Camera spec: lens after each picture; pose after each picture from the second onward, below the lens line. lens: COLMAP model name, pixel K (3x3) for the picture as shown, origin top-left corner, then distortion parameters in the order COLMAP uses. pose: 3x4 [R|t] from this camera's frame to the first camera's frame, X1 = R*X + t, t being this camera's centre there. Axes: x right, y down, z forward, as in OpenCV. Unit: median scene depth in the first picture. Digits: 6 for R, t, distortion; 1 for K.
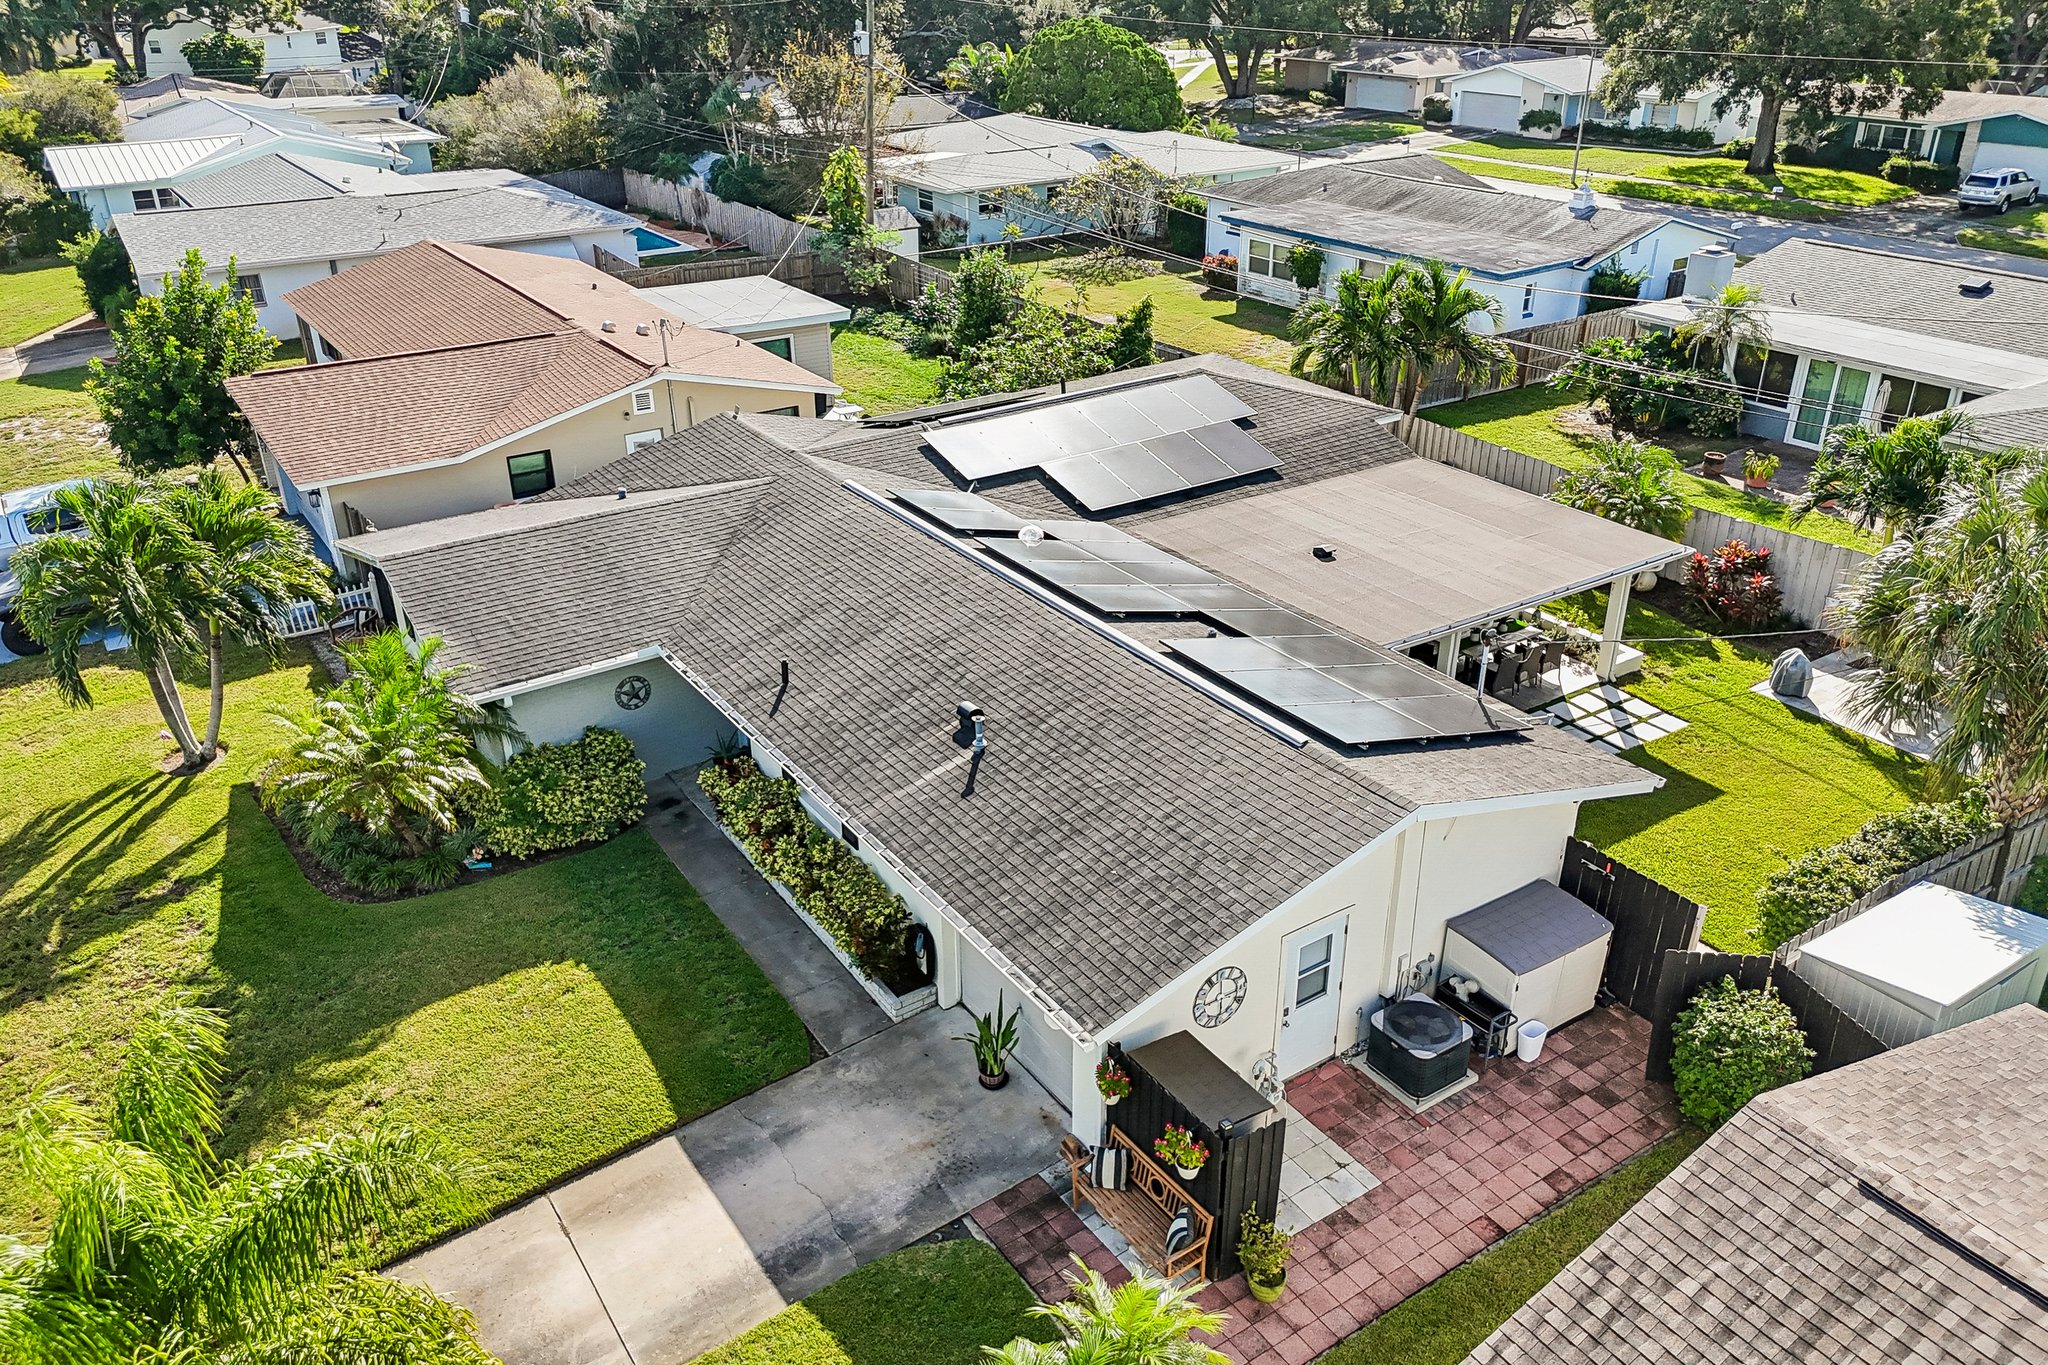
lens RADIAL K [[1538.6, 0, 1016.0], [0, 1538.6, 688.1], [0, 0, 1]] dist [0.029379, -0.001868]
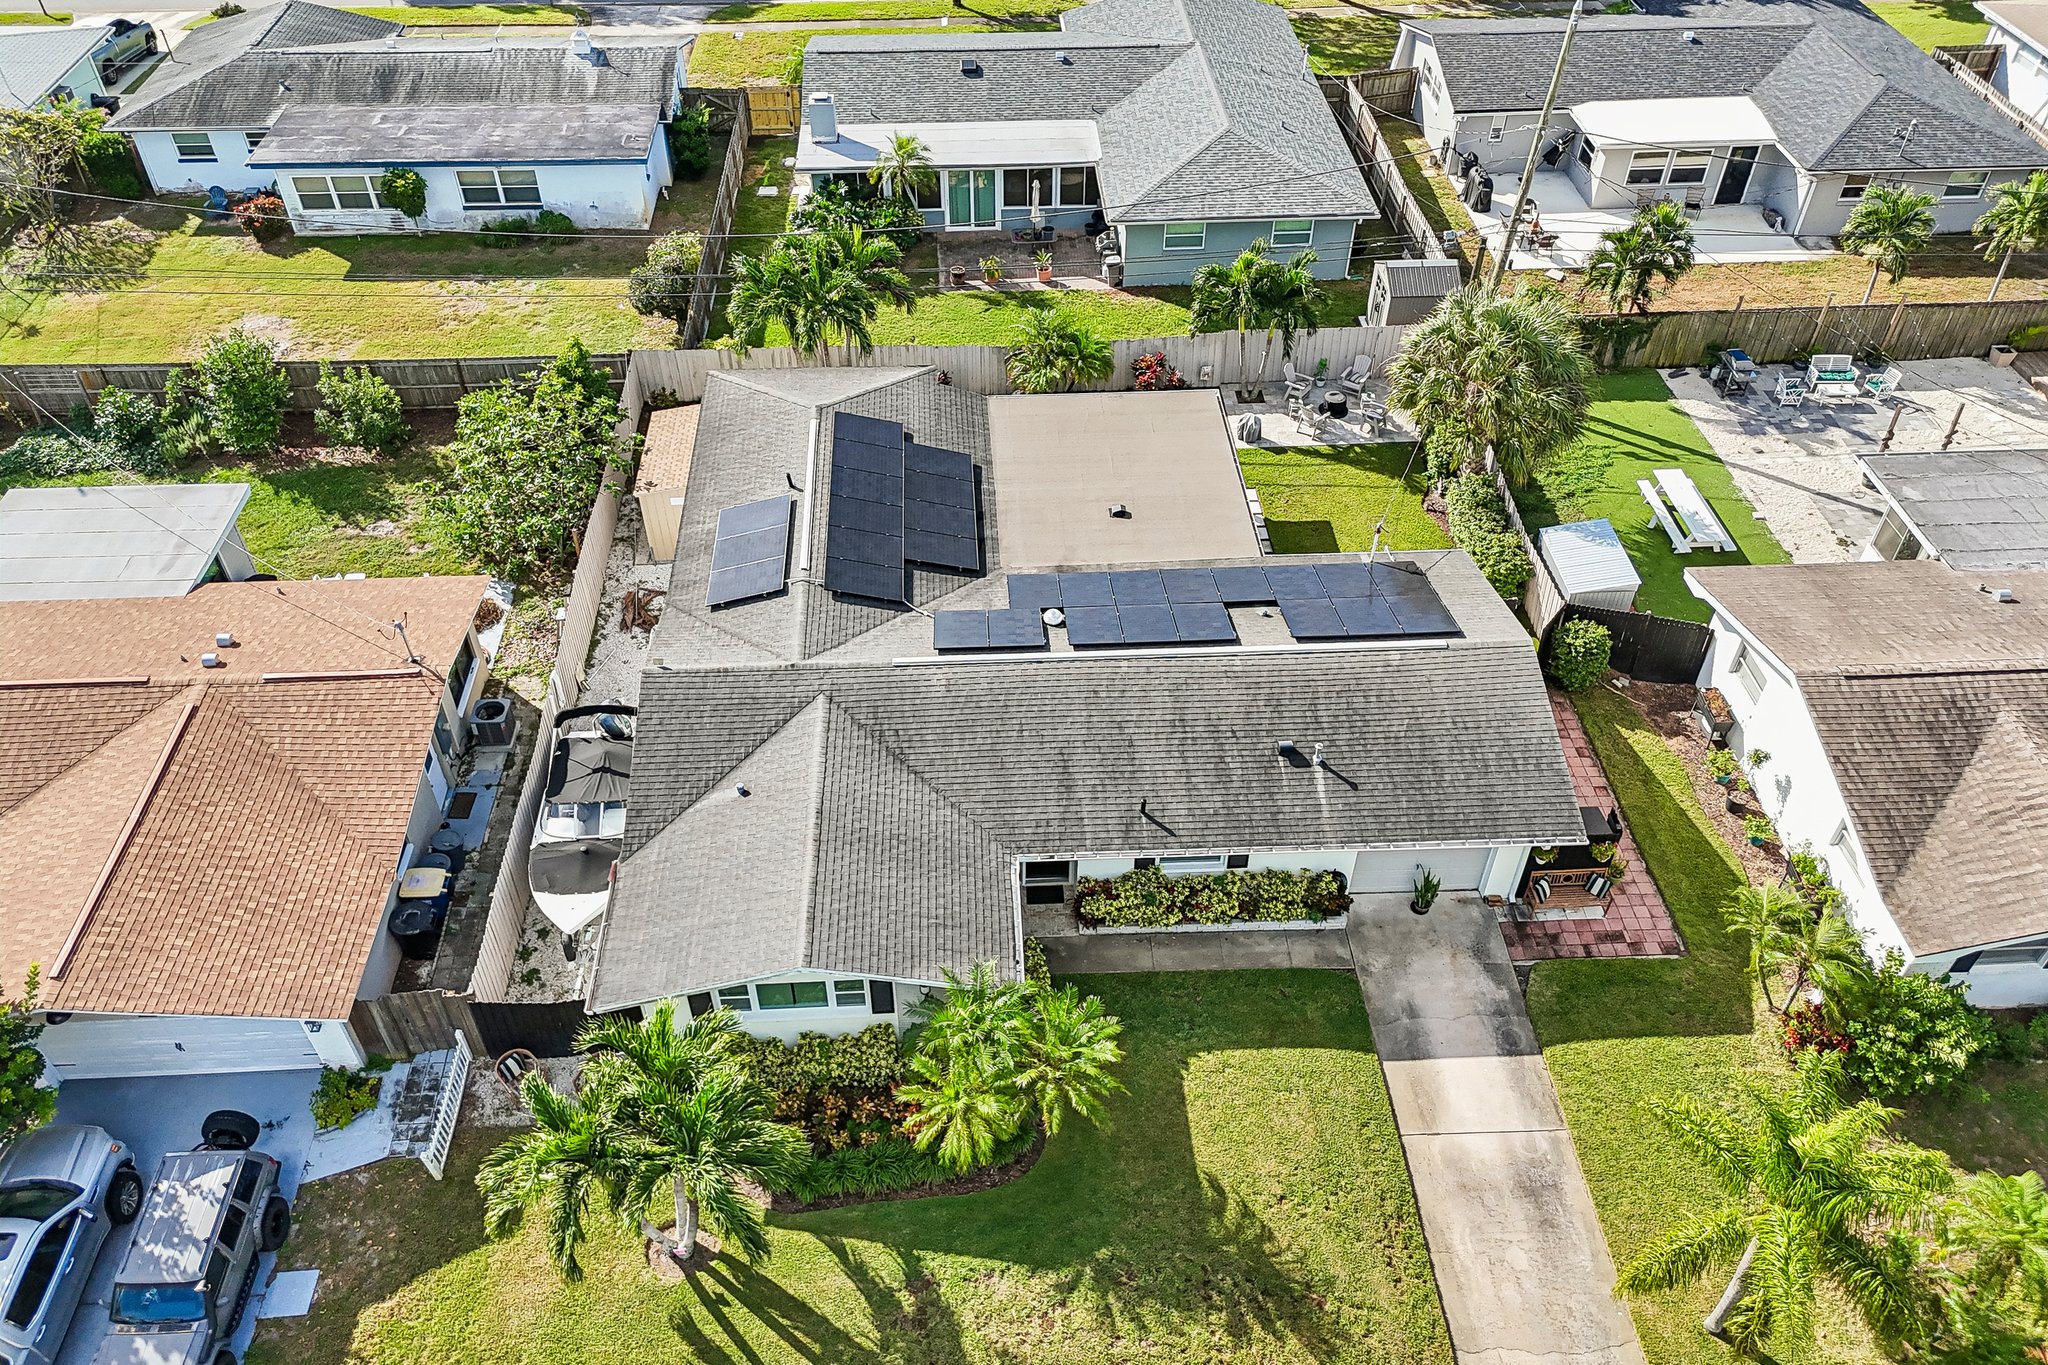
lens RADIAL K [[1507.3, 0, 1018.2], [0, 1507.3, 680.0], [0, 0, 1]] dist [0.077322, -0.083116]
pose [[0.513764, -0.578735, 0.633334, -0.692090], [0.380273, 0.815348, 0.436577, -0.511707], [-0.769050, 0.016542, 0.638974, 0.155039]]
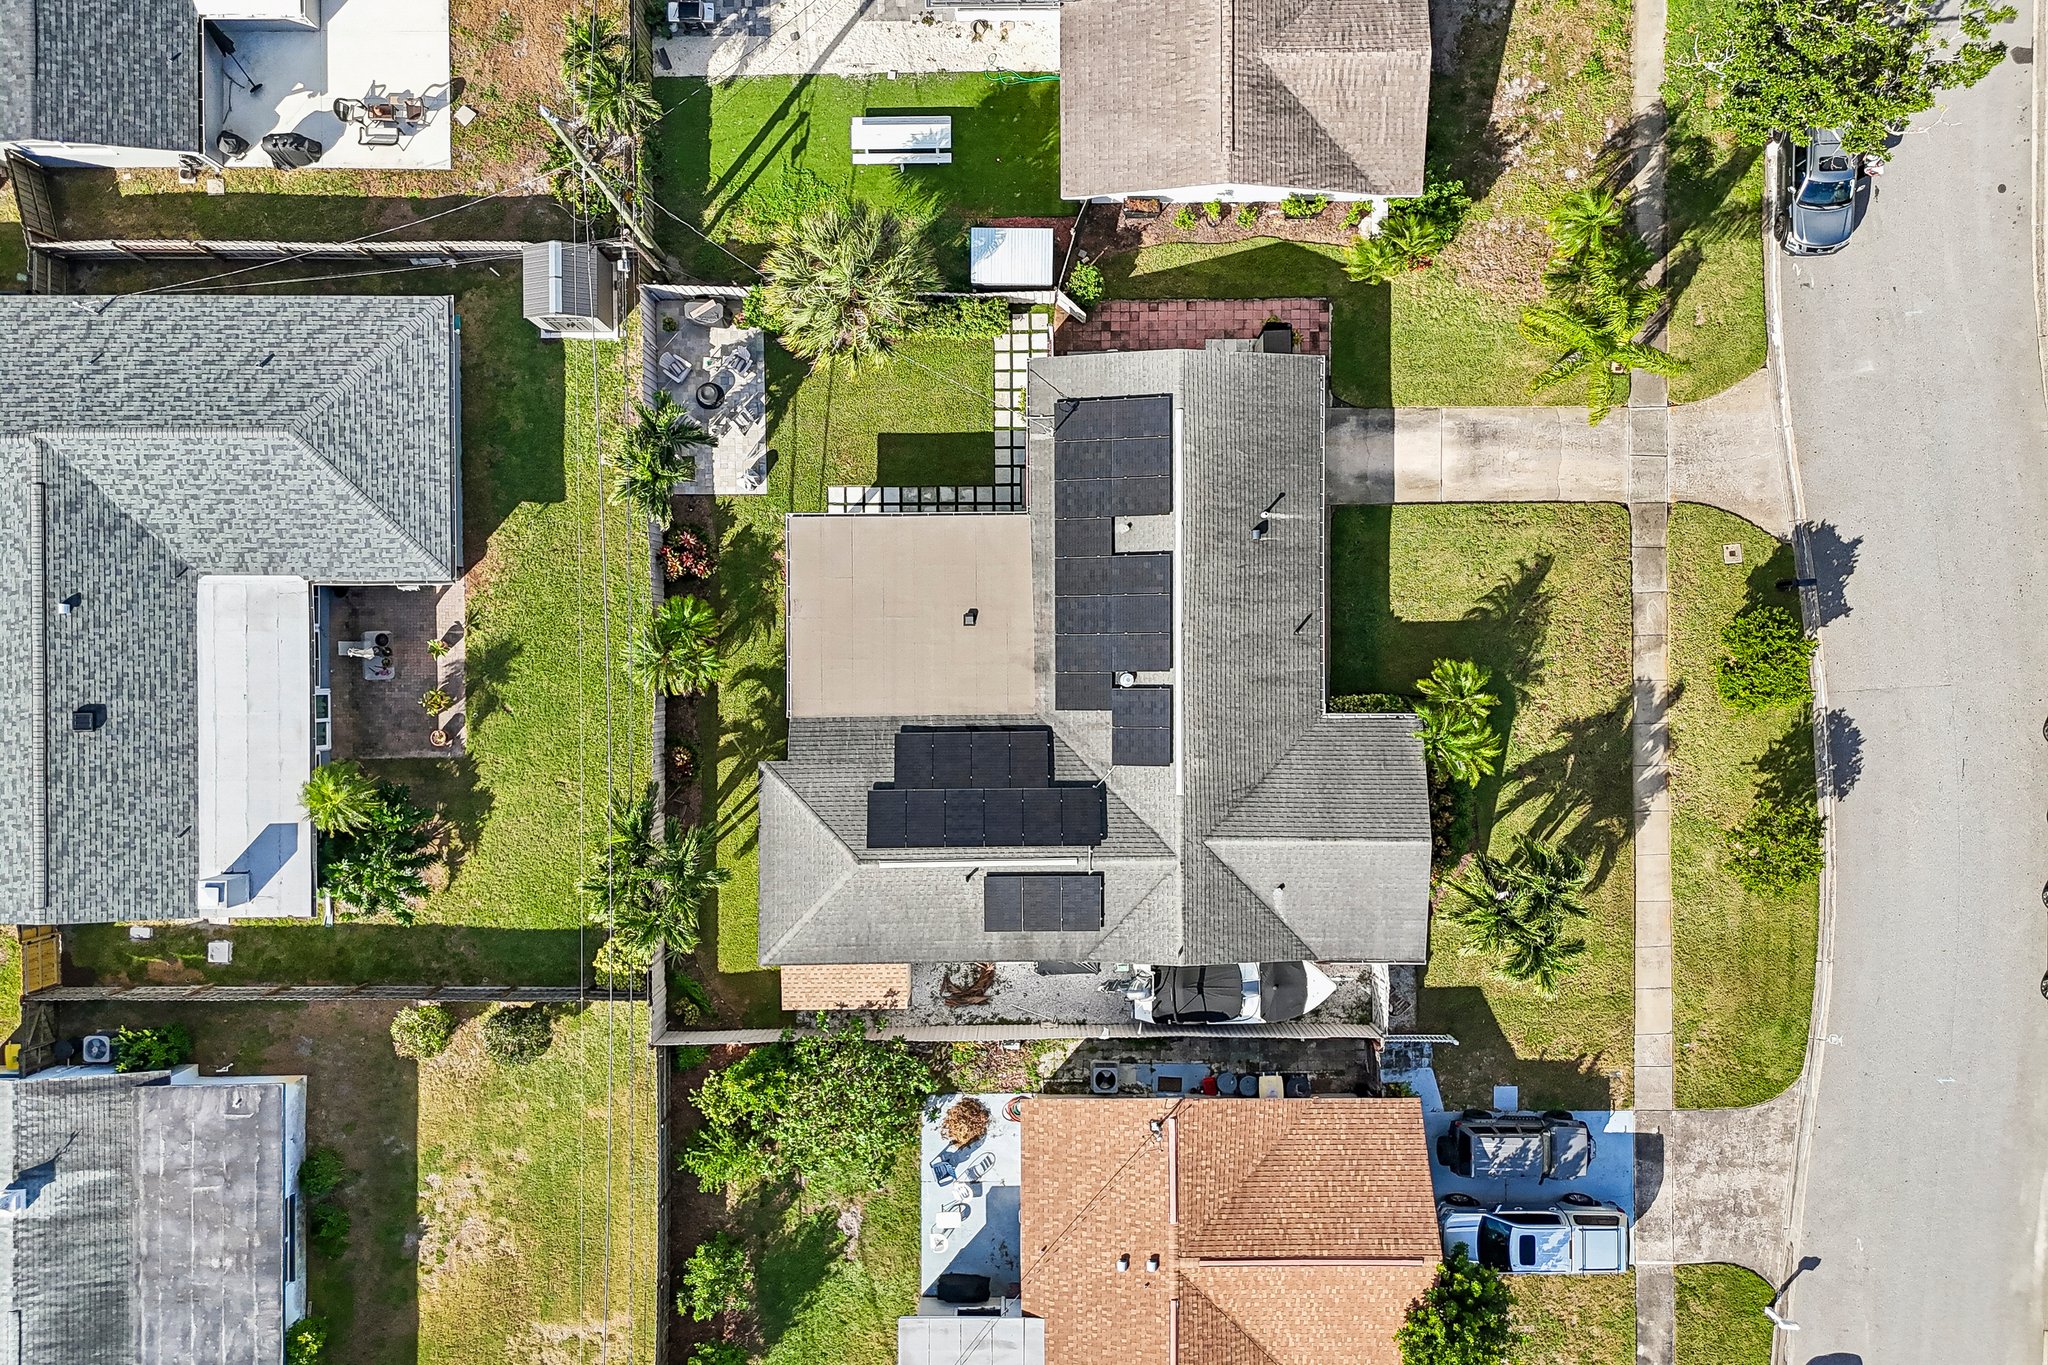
lens RADIAL K [[1507.3, 0, 1018.2], [0, 1507.3, 680.0], [0, 0, 1]] dist [0.077322, -0.083116]
pose [[-0.835248, -0.549824, 0.007397, 0.085509], [0.251517, -0.370053, 0.894316, -1.409367], [-0.488979, 0.748836, 0.447376, 0.204434]]
